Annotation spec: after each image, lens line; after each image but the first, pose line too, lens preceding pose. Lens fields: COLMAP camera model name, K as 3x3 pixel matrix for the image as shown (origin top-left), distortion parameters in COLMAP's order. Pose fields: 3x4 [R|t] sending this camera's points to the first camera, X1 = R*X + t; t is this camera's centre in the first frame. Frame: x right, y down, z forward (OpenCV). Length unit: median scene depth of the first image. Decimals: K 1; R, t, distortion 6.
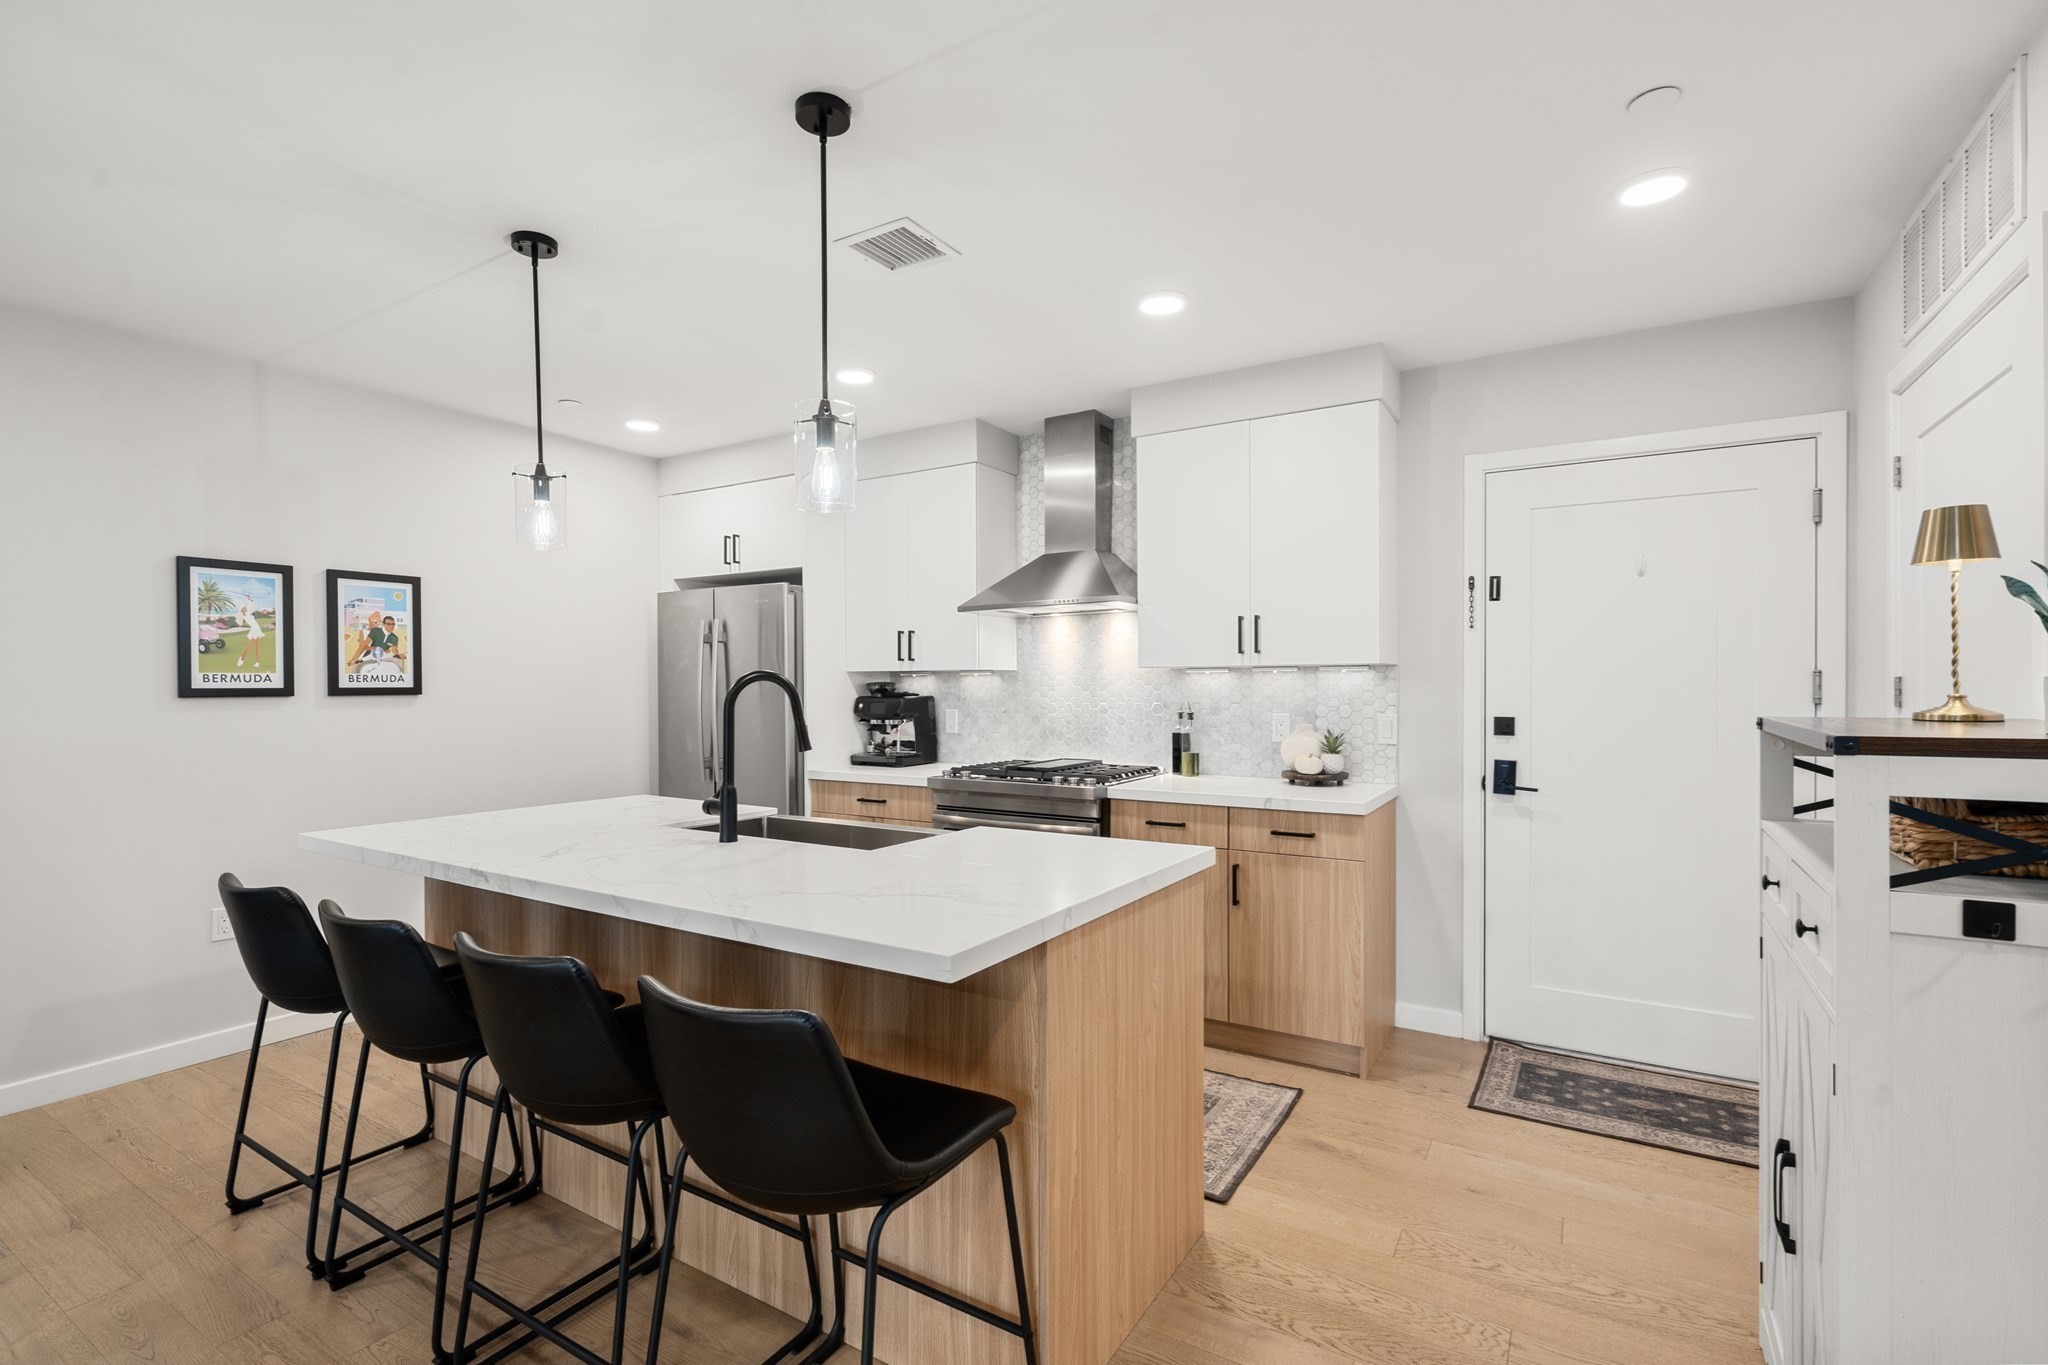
lens RADIAL K [[934.1, 0, 1019.9], [0, 934.1, 689.4], [0, 0, 1]] dist [-0.005448, 0.005229]
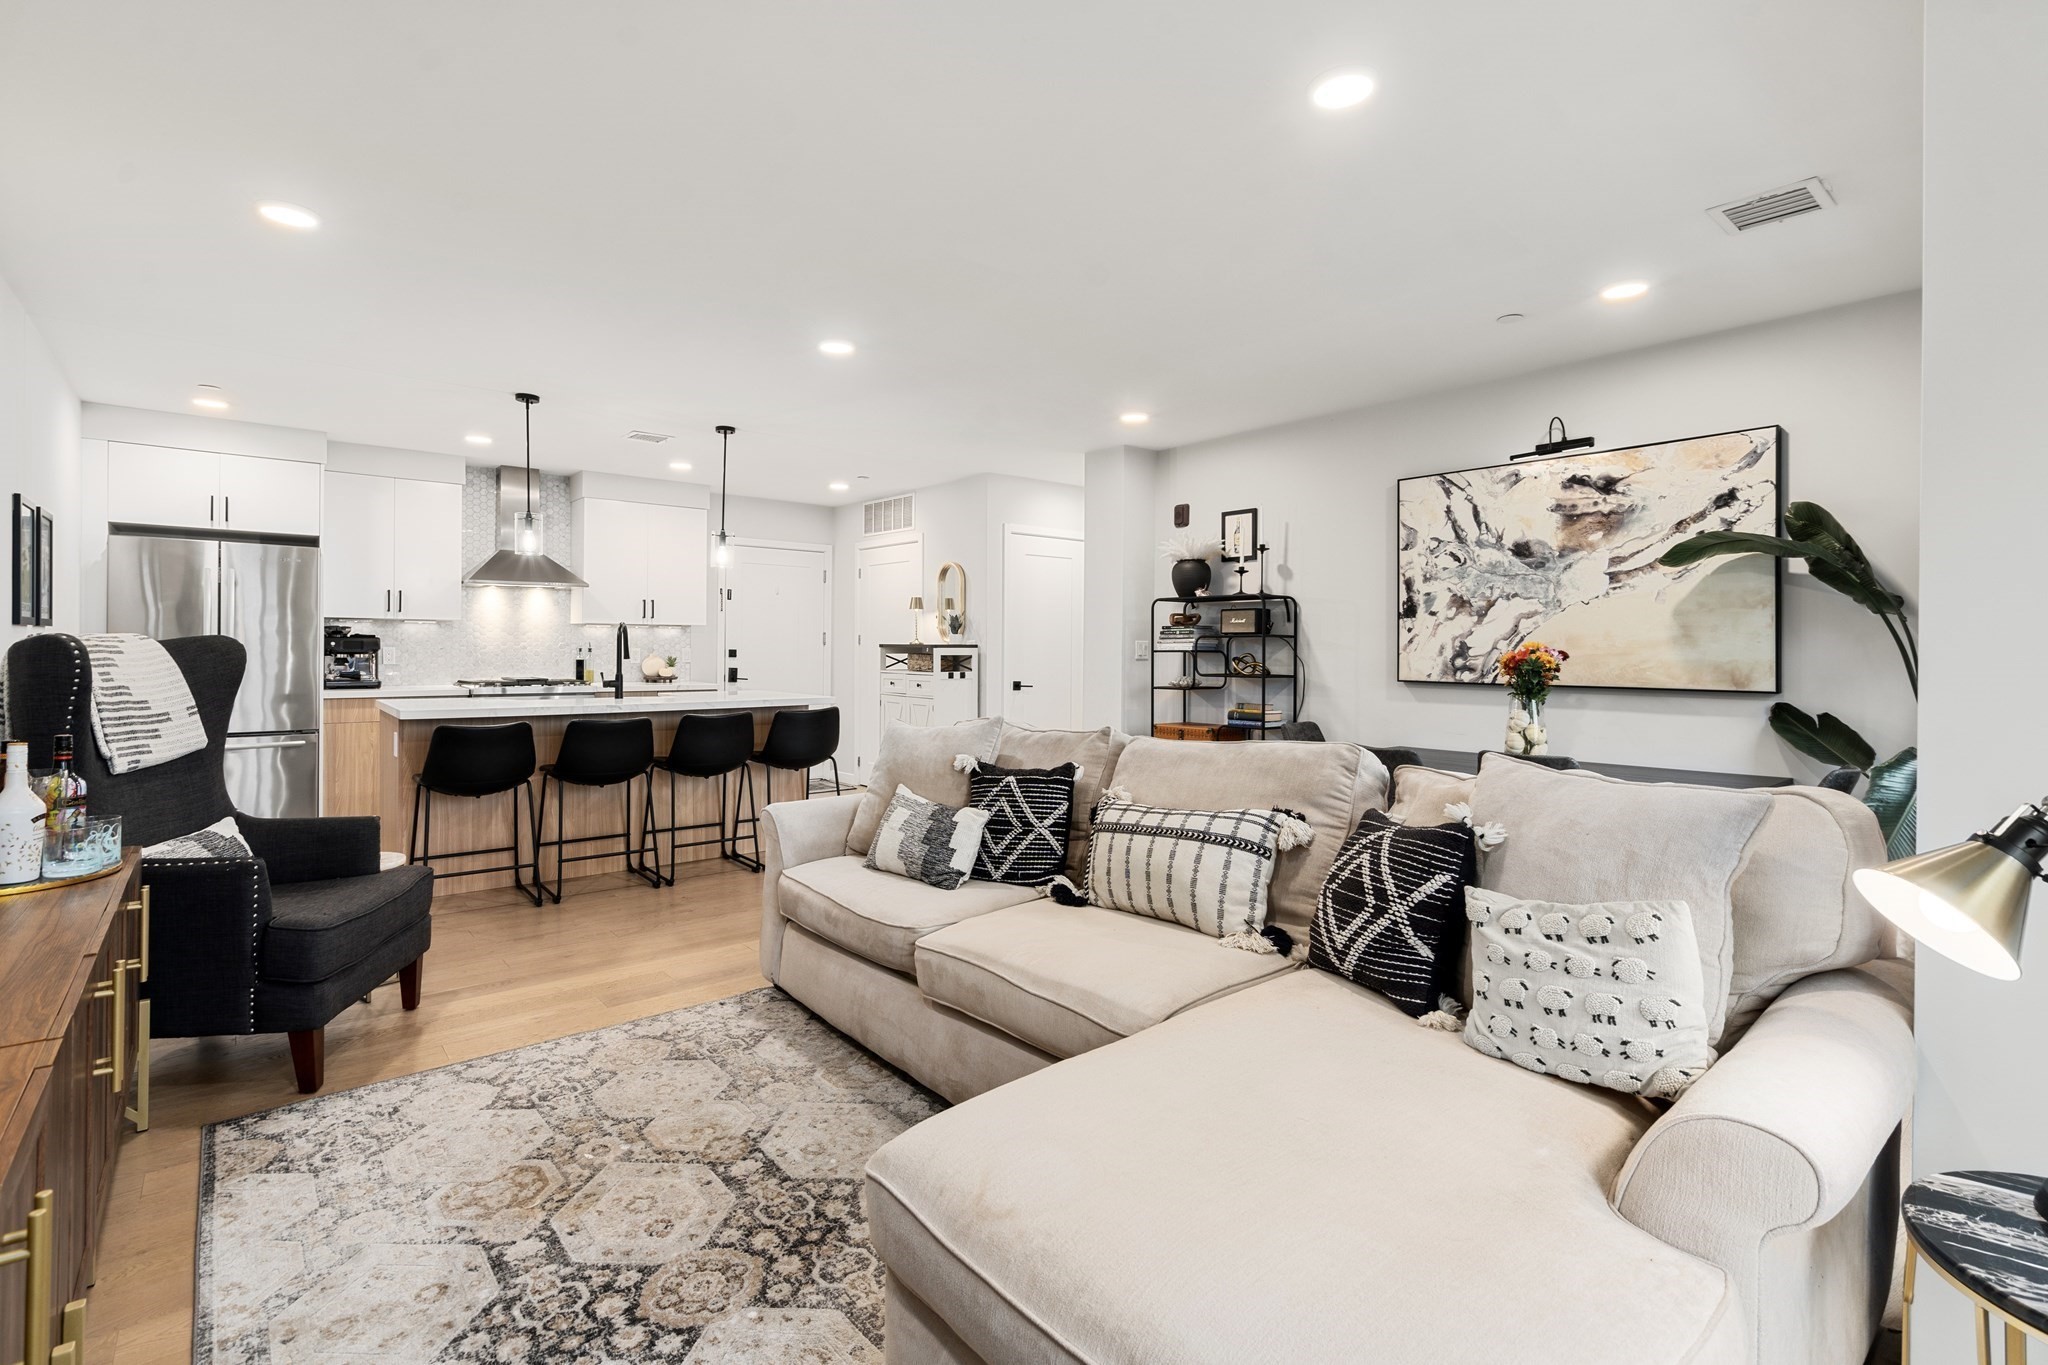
lens RADIAL K [[934.1, 0, 1019.1], [0, 934.1, 650.5], [0, 0, 1]] dist [-0.005448, 0.005229]
pose [[0.315574, 0.003602, 0.948894, -1.427977], [-0.005444, 0.999983, -0.001986, 0.031888], [-0.948885, -0.004539, 0.315589, -0.410828]]
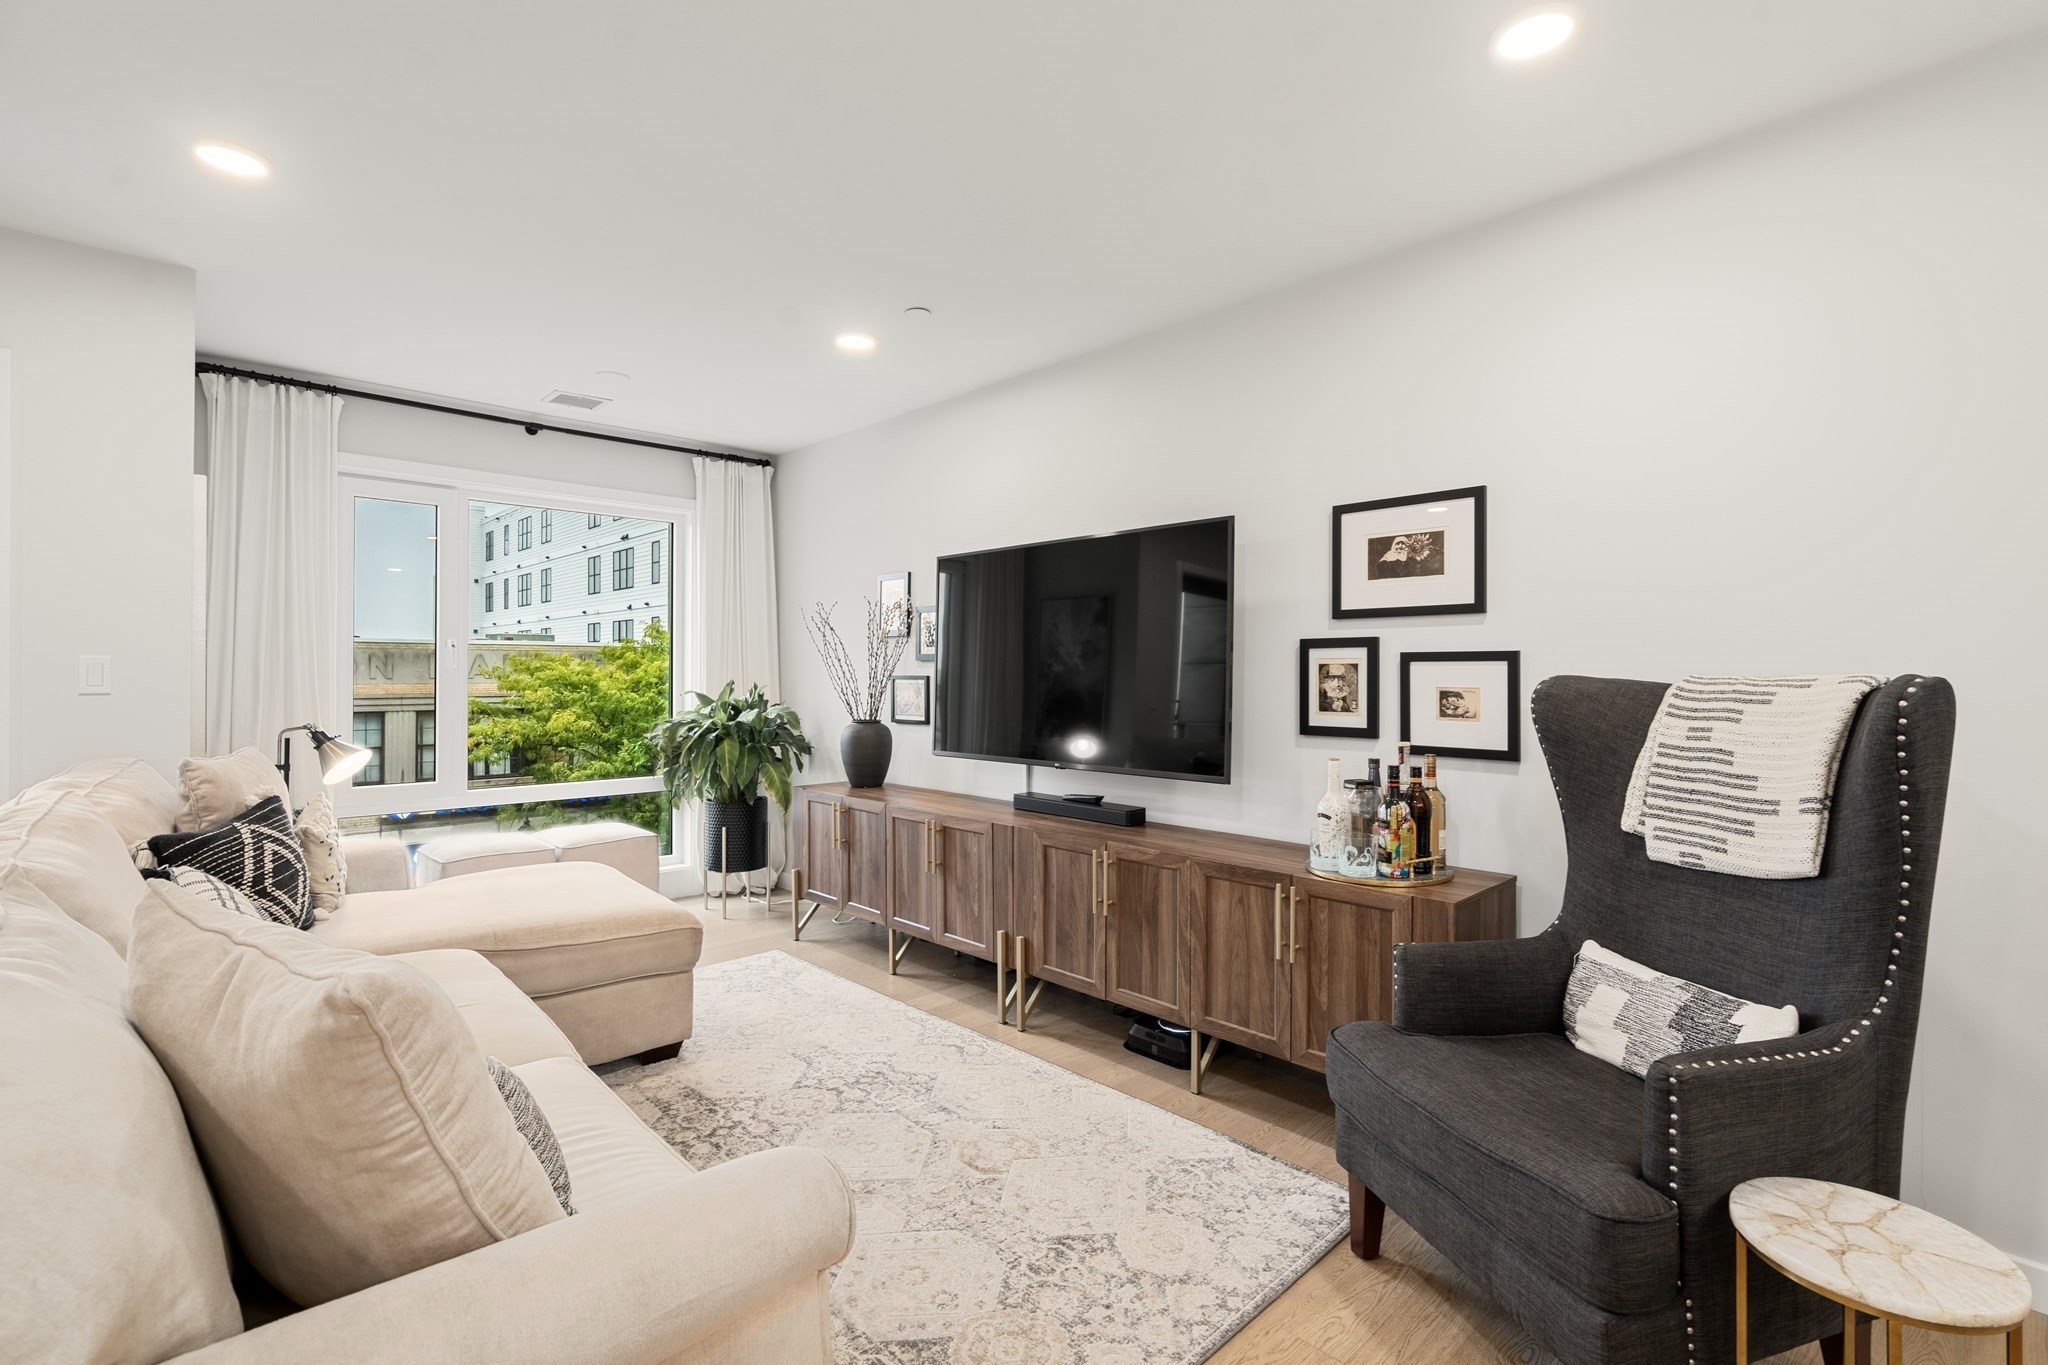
lens RADIAL K [[934.1, 0, 1019.2], [0, 934.1, 667.9], [0, 0, 1]] dist [-0.005448, 0.005229]
pose [[-0.256339, -0.001329, -0.966586, -0.310611], [-0.004812, 0.999988, -0.000098, 0.018766], [0.966575, 0.004626, -0.256343, 0.277678]]
